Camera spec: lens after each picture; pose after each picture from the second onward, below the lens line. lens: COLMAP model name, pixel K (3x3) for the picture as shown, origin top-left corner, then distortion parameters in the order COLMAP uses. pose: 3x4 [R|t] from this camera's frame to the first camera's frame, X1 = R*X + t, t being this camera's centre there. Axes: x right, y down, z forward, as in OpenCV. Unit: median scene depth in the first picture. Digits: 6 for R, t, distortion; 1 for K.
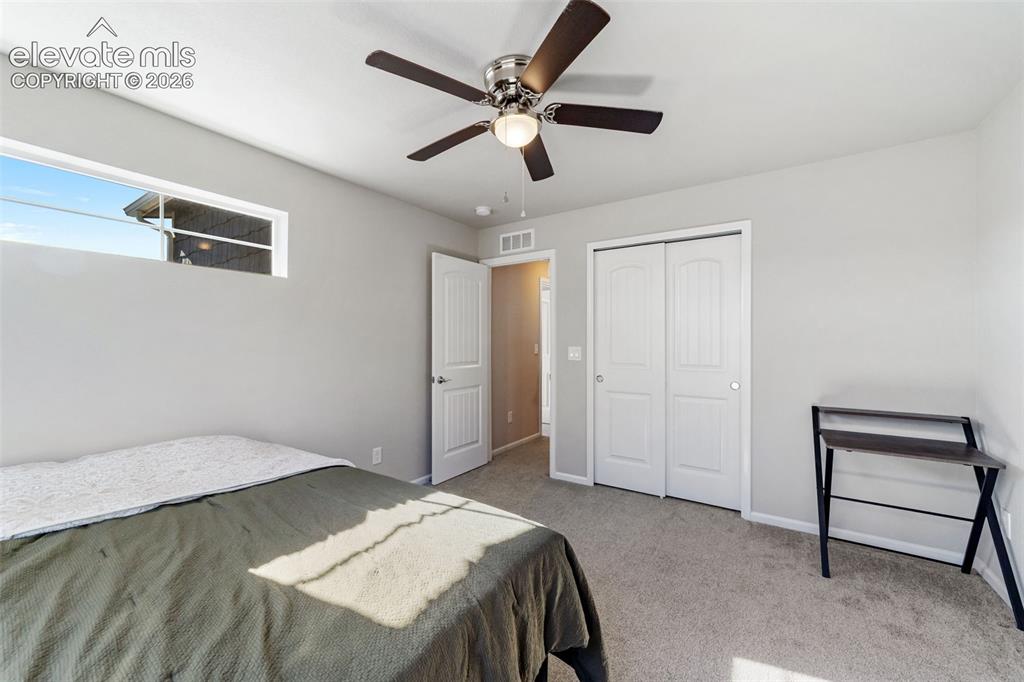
lens RADIAL K [[395.4, 0, 510.2], [0, 395.4, 336.1], [0, 0, 1]] dist [-0.002063, 0.001367]
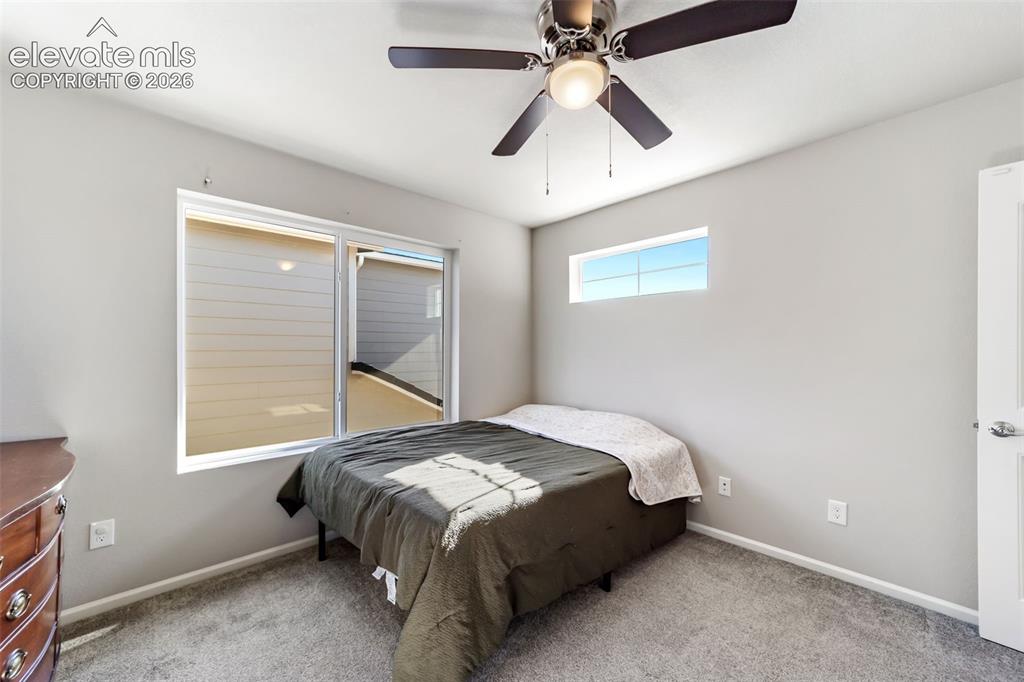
lens RADIAL K [[395.4, 0, 505.9], [0, 395.4, 349.2], [0, 0, 1]] dist [-0.002063, 0.001367]
pose [[-0.222455, 0.000333, -0.974943, 1.039855], [0.016214, 0.999863, -0.003358, 0.014946], [0.974808, -0.016554, -0.222430, 1.285647]]
